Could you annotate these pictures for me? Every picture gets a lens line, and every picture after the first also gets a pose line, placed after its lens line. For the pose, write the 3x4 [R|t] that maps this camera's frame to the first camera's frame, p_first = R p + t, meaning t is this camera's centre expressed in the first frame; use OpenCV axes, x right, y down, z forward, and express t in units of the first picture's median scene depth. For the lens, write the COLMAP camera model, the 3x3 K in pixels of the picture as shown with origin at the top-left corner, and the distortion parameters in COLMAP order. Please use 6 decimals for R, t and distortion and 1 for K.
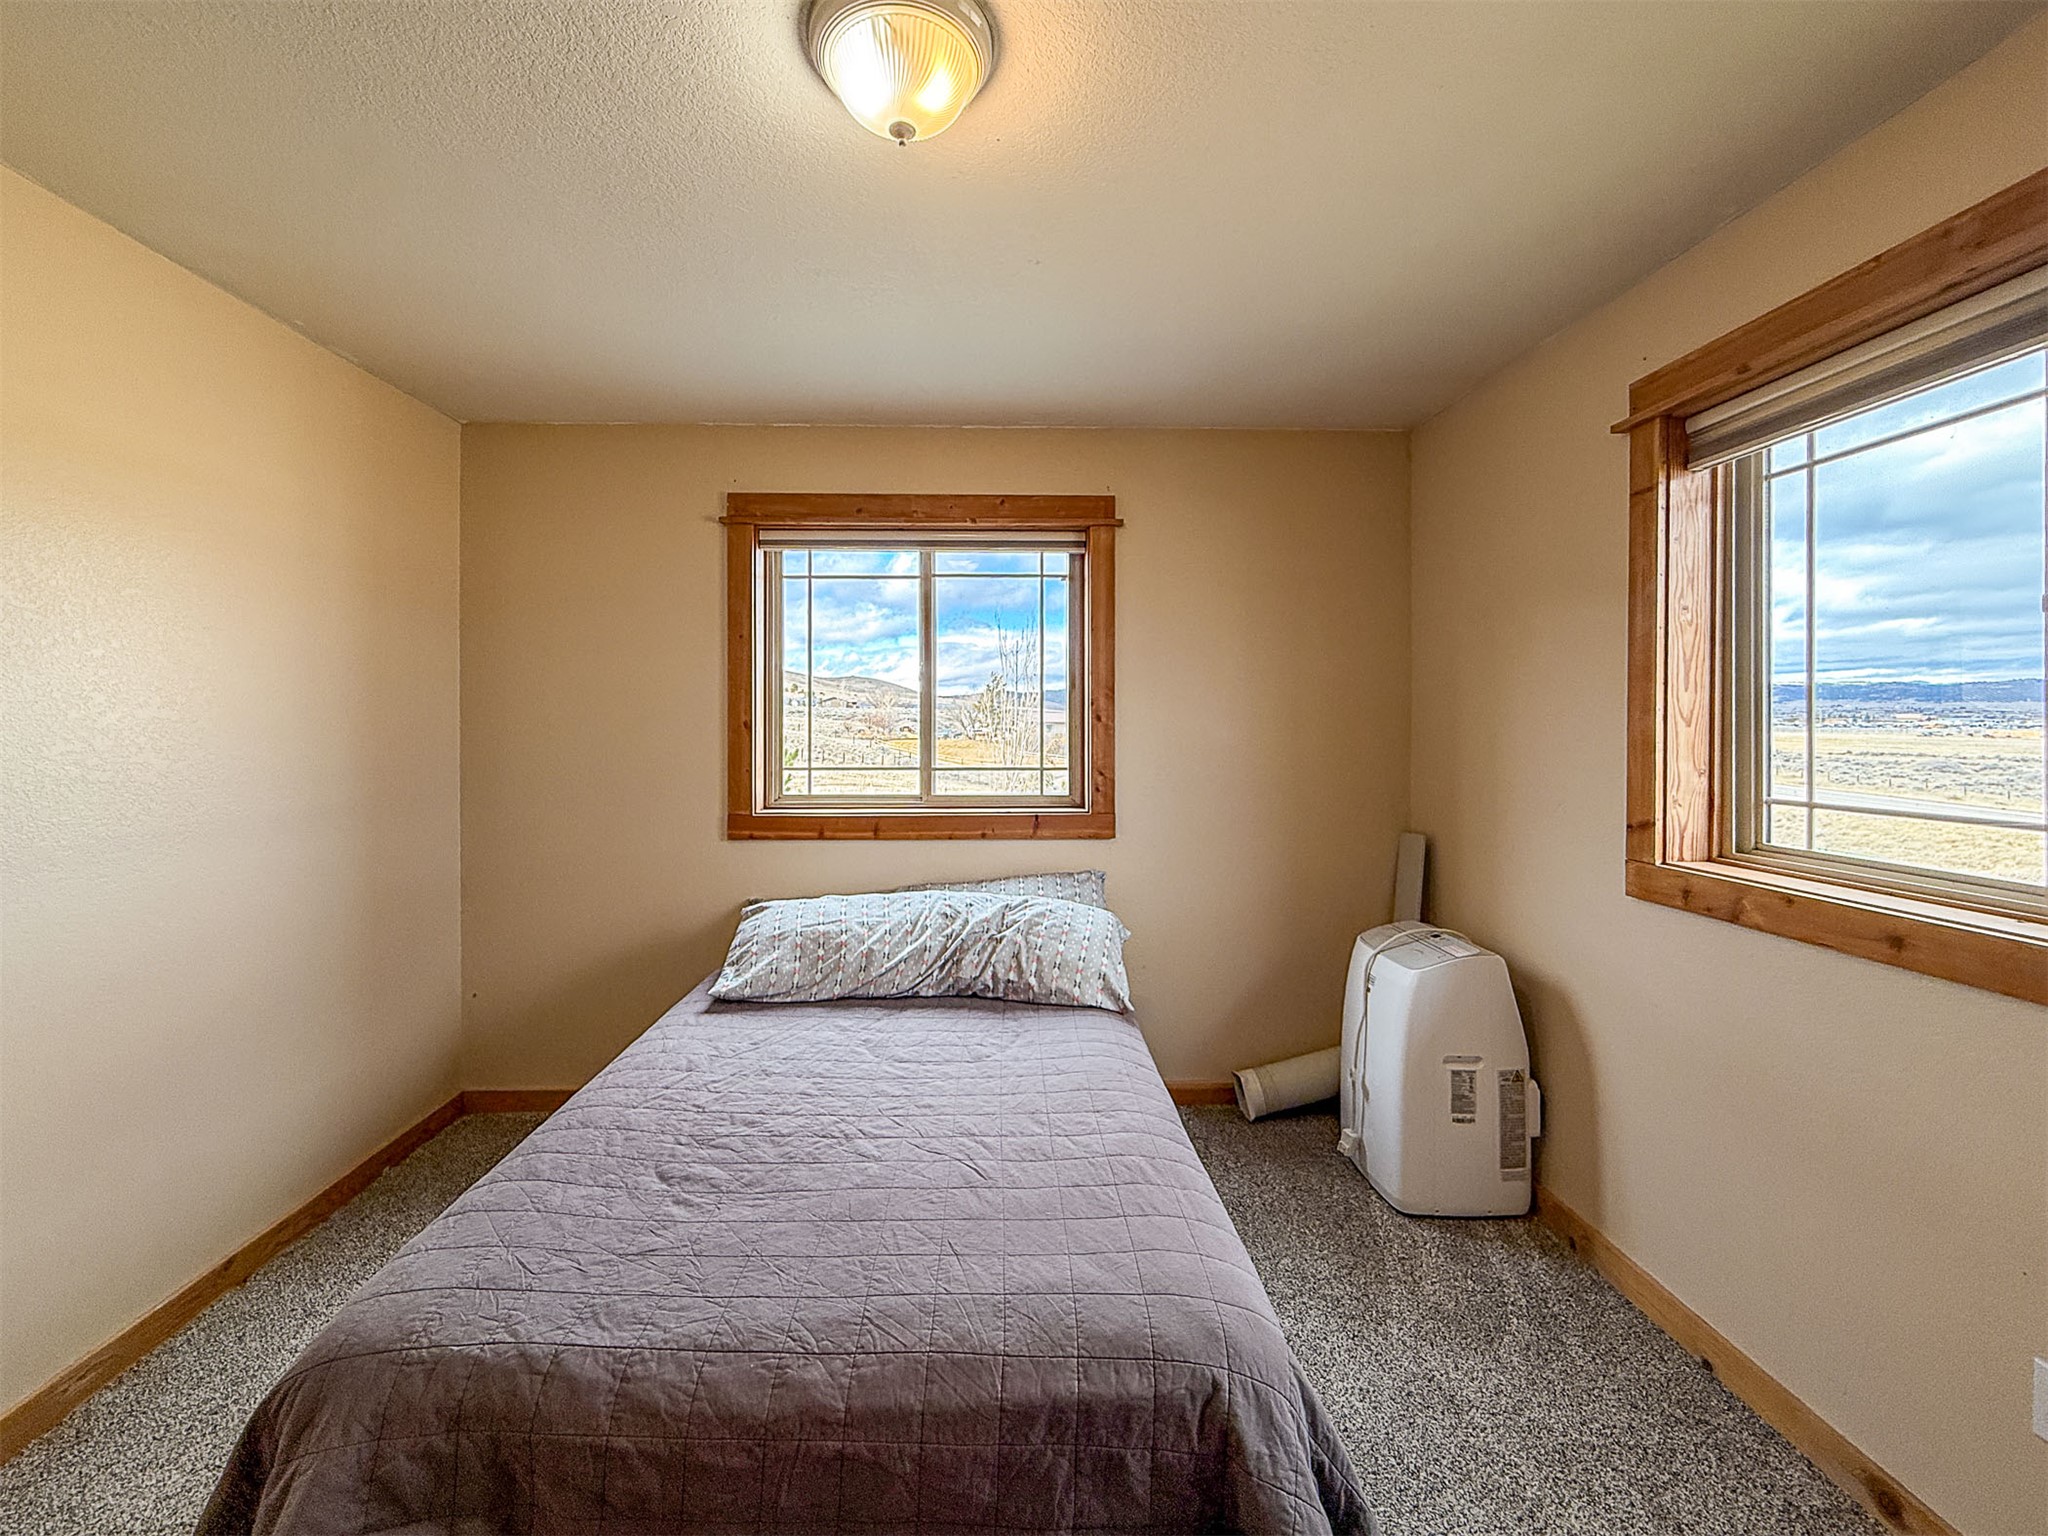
lens RADIAL K [[850.6, 0, 999.8], [0, 850.6, 724.5], [0, 0, 1]] dist [-0.003638, 0.000138]
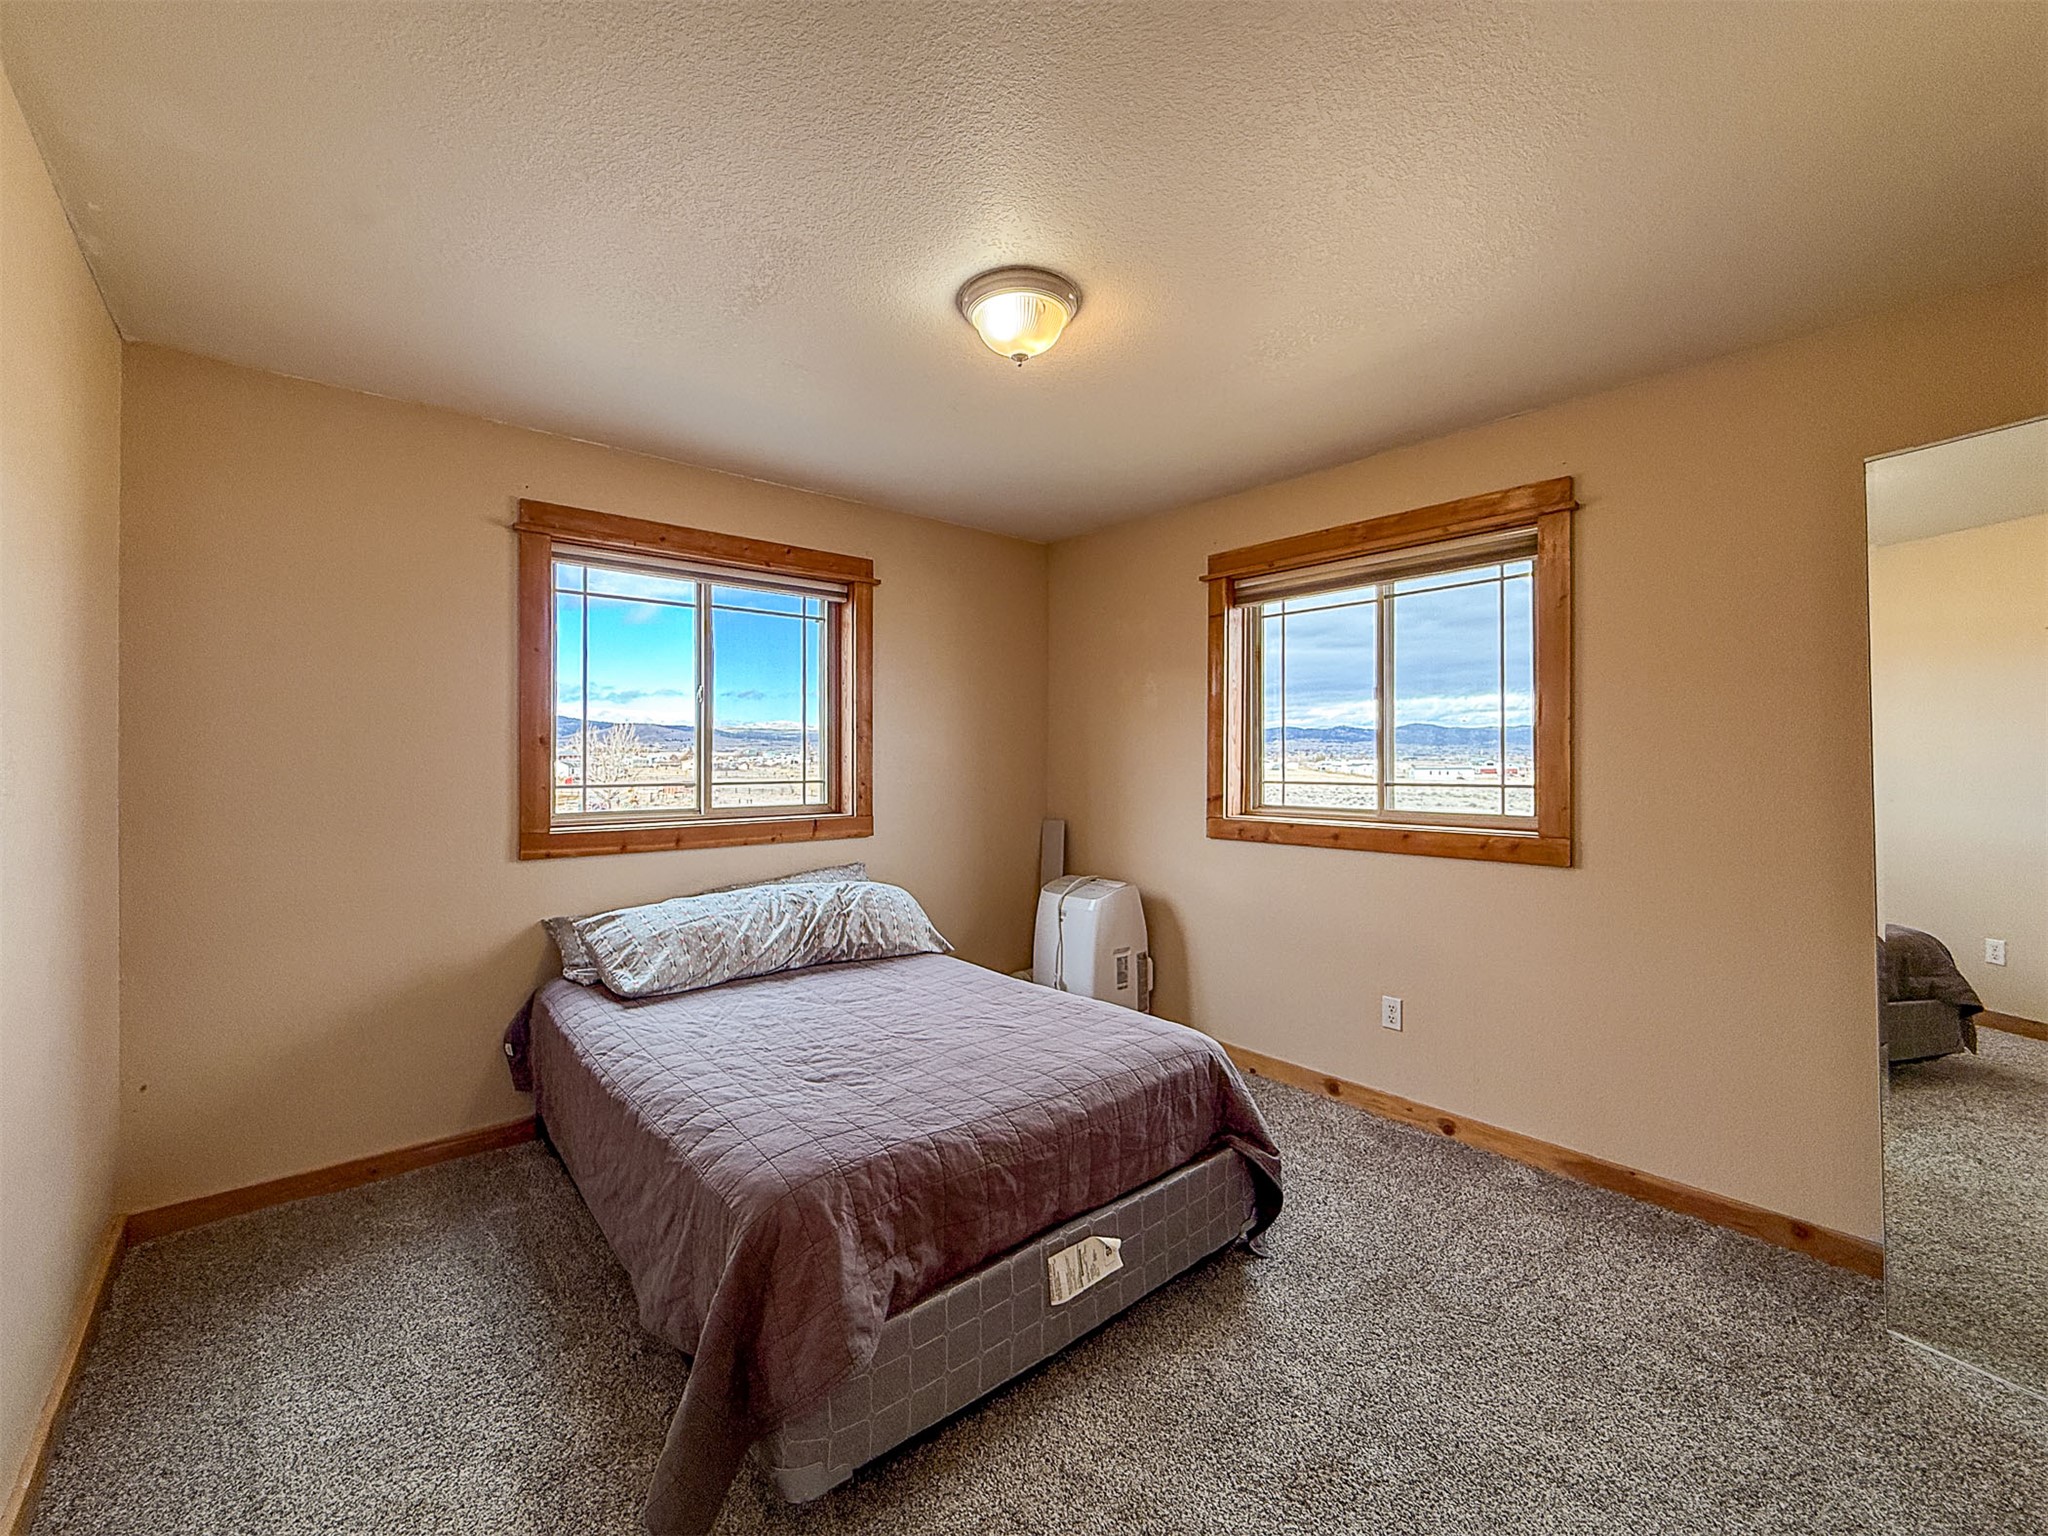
lens RADIAL K [[850.6, 0, 1024.8], [0, 850.6, 765.6], [0, 0, 1]] dist [-0.003638, 0.000138]
pose [[0.767513, -0.006333, 0.641002, -0.614028], [0.002173, 0.999971, 0.007278, 0.028392], [-0.641029, -0.004193, 0.767505, -0.122282]]
